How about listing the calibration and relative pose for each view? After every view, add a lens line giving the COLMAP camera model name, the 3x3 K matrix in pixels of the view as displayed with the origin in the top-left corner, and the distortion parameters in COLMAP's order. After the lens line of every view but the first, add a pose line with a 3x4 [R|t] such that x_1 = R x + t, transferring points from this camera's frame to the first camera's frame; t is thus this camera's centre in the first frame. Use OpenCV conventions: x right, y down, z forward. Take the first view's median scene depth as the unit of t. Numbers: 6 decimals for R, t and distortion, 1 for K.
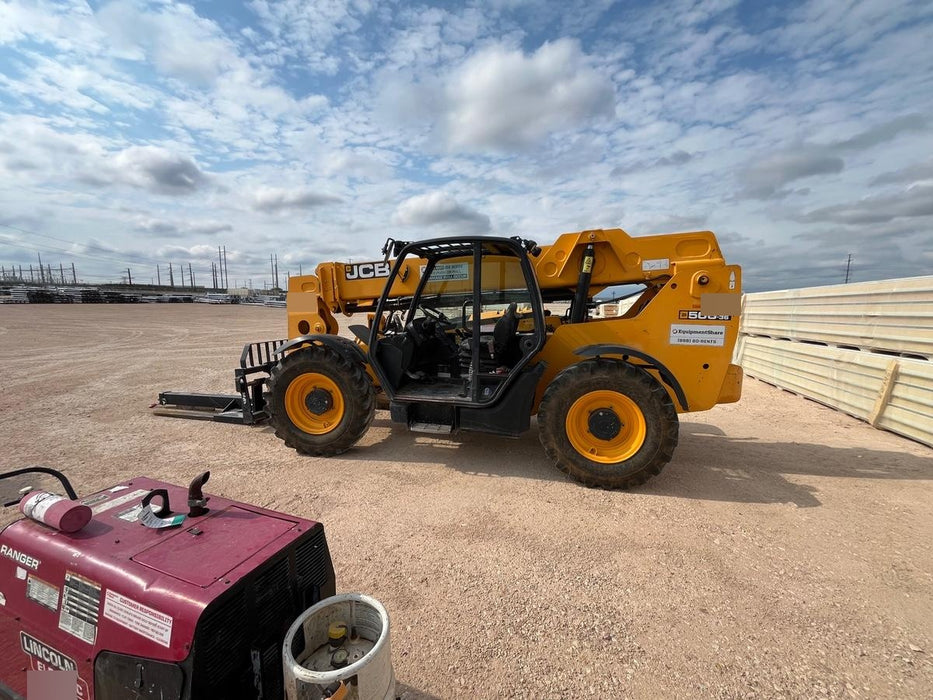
lens RADIAL K [[449.5, 0, 464.2], [0, 449.5, 347.4], [0, 0, 1]] dist [-0.002946, -0.000544]
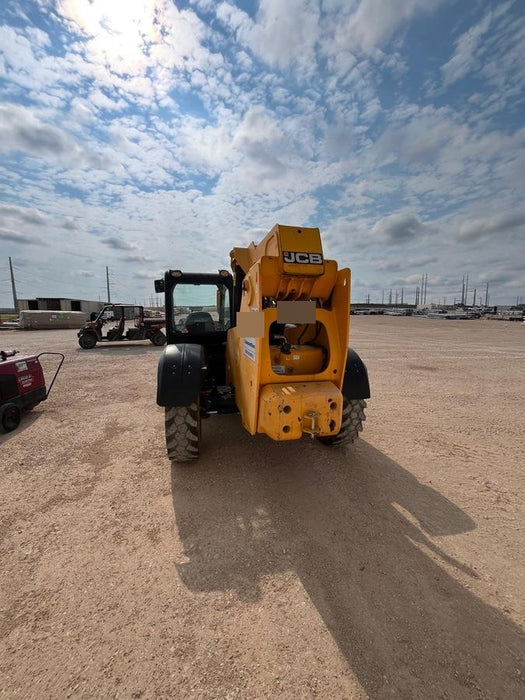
lens RADIAL K [[337.3, 0, 264.4], [0, 337.3, 350.2], [0, 0, 1]] dist [-0.002946, -0.000544]
pose [[0.338985, 0.102051, -0.935241, 0.289927], [-0.100945, 0.992306, 0.071690, -0.017897], [0.935361, 0.070106, 0.346678, 0.199752]]
